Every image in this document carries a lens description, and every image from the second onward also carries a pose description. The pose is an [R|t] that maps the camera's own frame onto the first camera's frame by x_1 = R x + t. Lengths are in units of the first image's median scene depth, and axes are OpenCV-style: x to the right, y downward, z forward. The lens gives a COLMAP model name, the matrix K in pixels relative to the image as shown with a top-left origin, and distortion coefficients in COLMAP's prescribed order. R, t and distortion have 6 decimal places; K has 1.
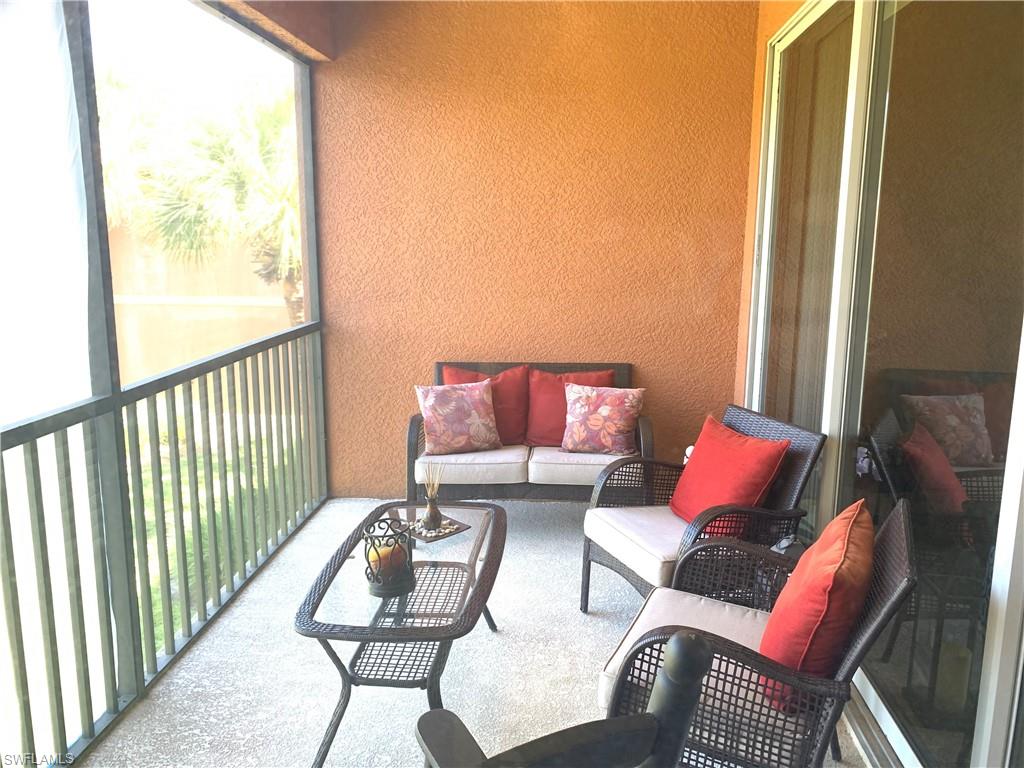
lens RADIAL K [[801.0, 0, 494.1], [0, 801.0, 382.5], [0, 0, 1]] dist [0.007982, -0.108173]
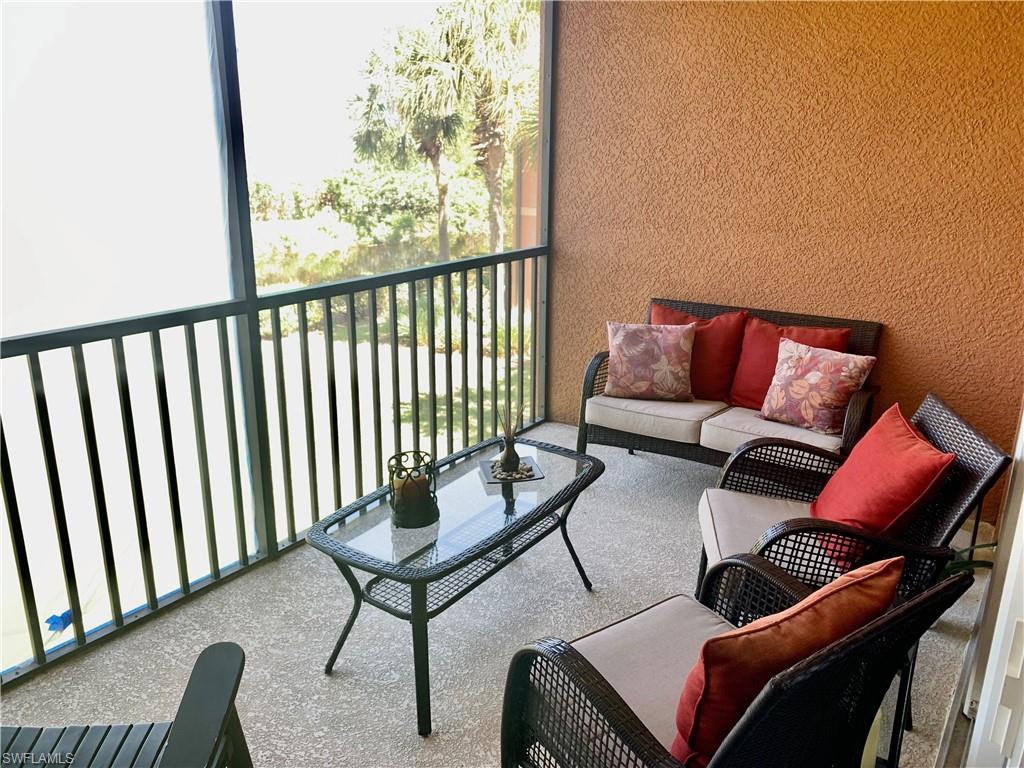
lens RADIAL K [[801.0, 0, 494.1], [0, 801.0, 382.5], [0, 0, 1]] dist [0.007982, -0.108173]
pose [[0.832493, 0.151265, -0.532986, 0.295423], [-0.097183, 0.986961, 0.128311, -0.031626], [0.545445, -0.055021, 0.836338, 0.138538]]
